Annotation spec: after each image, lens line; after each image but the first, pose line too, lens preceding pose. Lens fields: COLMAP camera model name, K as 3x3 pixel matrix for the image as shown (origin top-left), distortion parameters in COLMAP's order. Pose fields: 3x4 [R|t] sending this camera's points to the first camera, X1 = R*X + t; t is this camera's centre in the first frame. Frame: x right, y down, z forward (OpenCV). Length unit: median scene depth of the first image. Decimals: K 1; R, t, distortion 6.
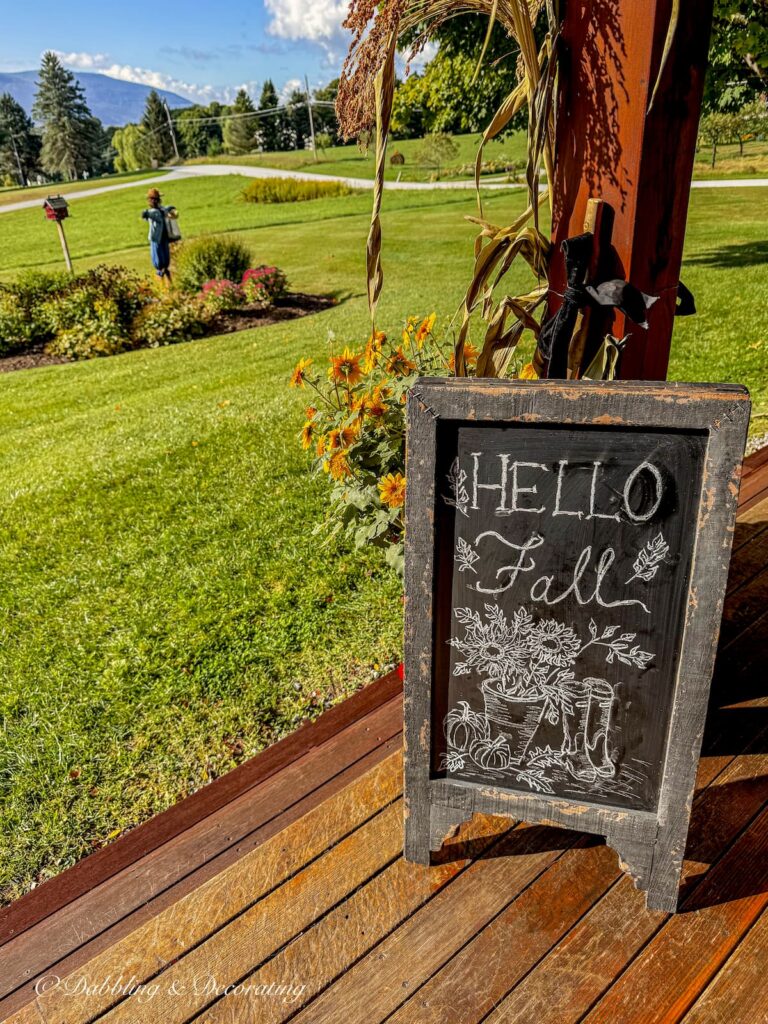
lens RADIAL K [[726.3, 0, 377.1], [0, 726.3, 509.6], [0, 0, 1]] dist [0.115328, -0.195209]
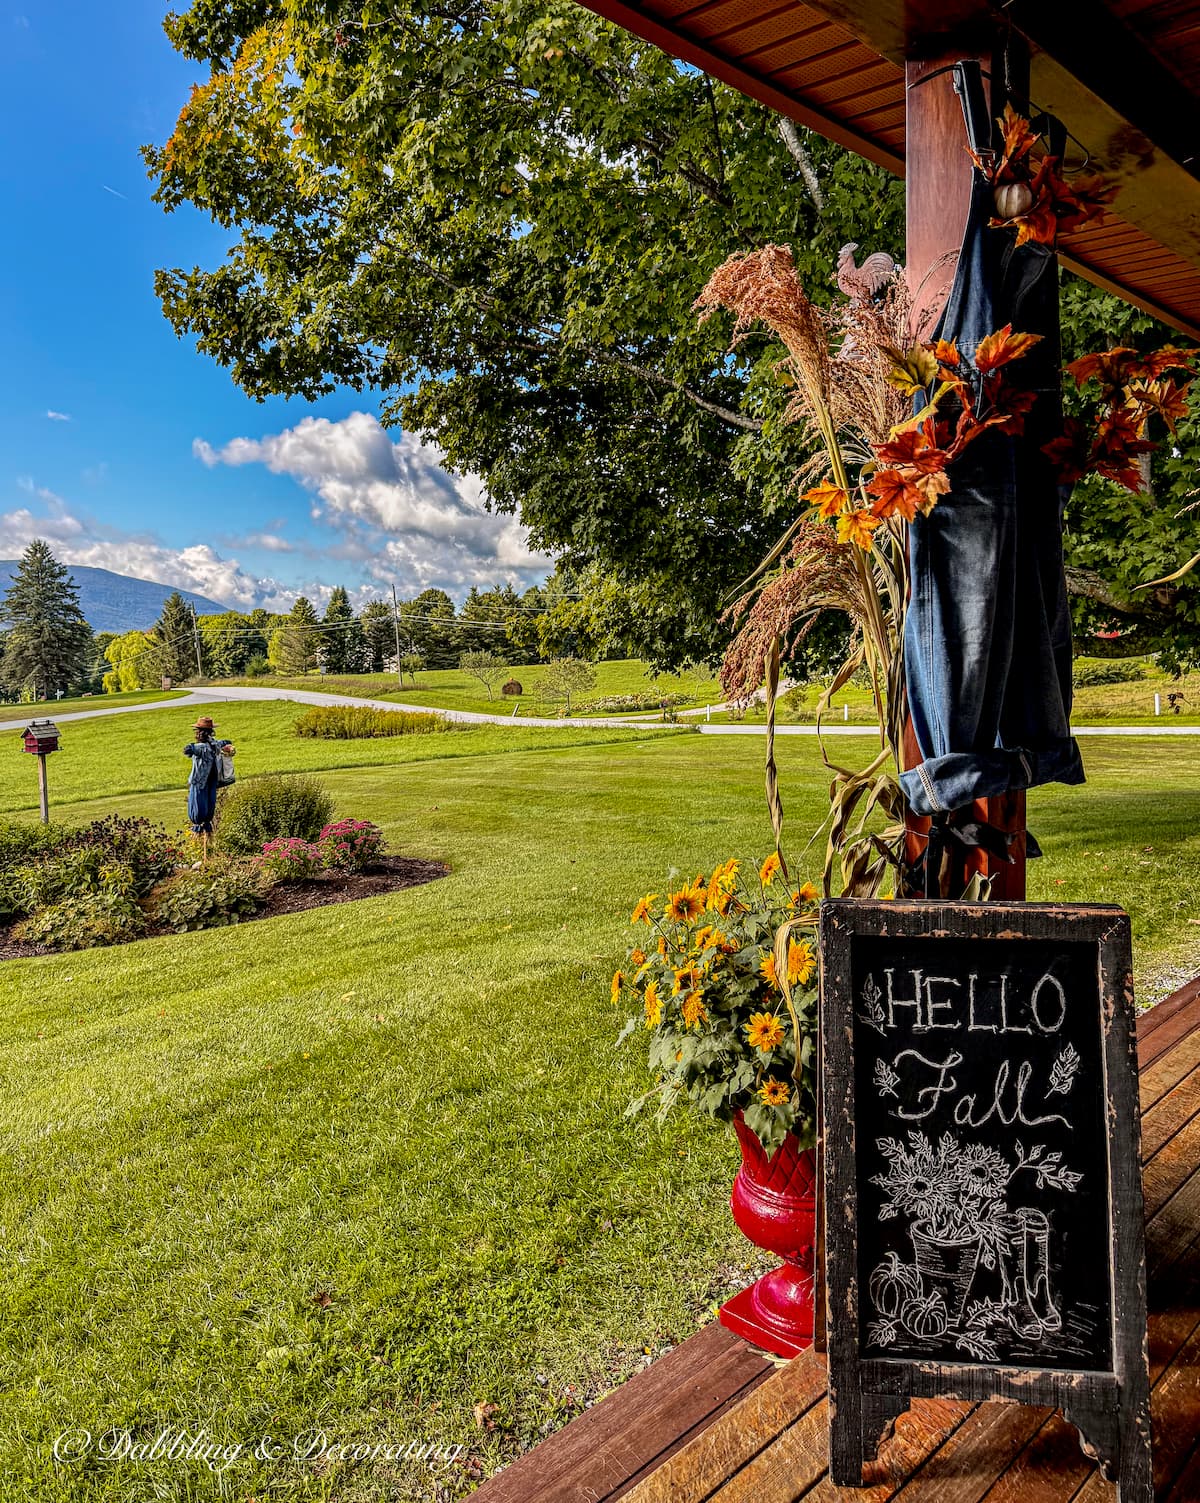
lens RADIAL K [[1140.6, 0, 599.8], [0, 1140.6, 715.6], [0, 0, 1]] dist [-0.000467, -0.004276]
pose [[0.991557, 0.029158, 0.126347, -0.442508], [0.024658, 0.914207, -0.404497, 0.215151], [-0.127302, 0.404198, 0.905769, -0.518027]]
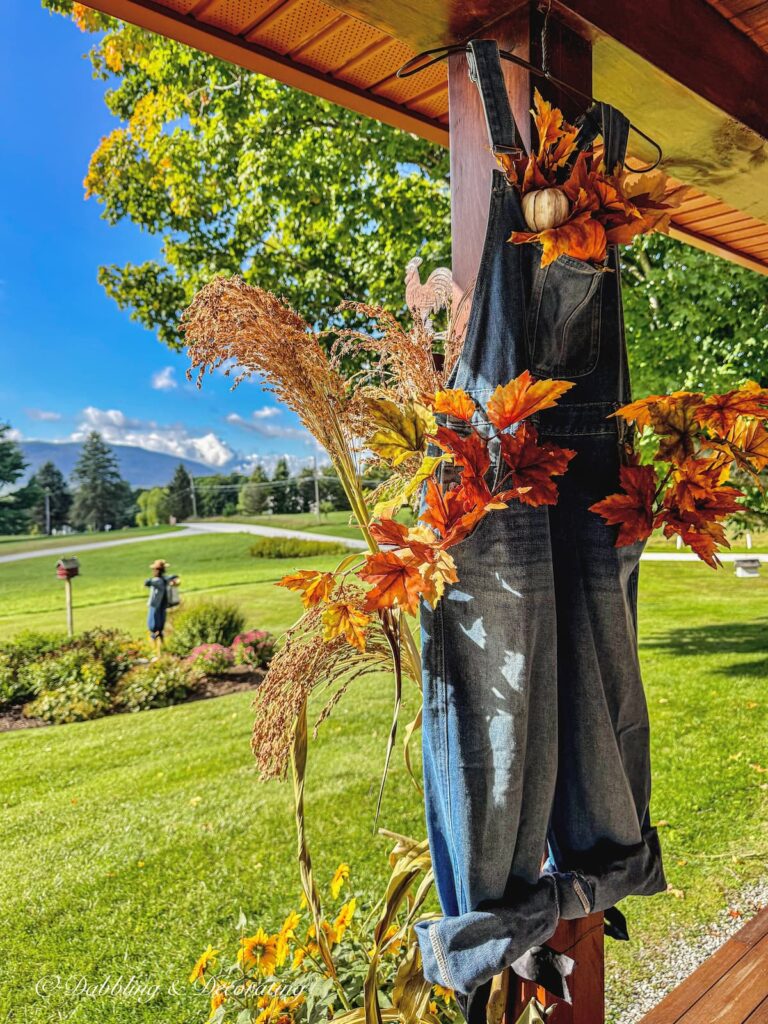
lens RADIAL K [[726.3, 0, 377.1], [0, 726.3, 509.6], [0, 0, 1]] dist [0.115328, -0.195209]
pose [[0.999590, 0.028449, -0.003163, 0.123824], [-0.027085, 0.904275, -0.426091, -0.391273], [-0.009262, 0.426002, 0.904675, -0.059396]]
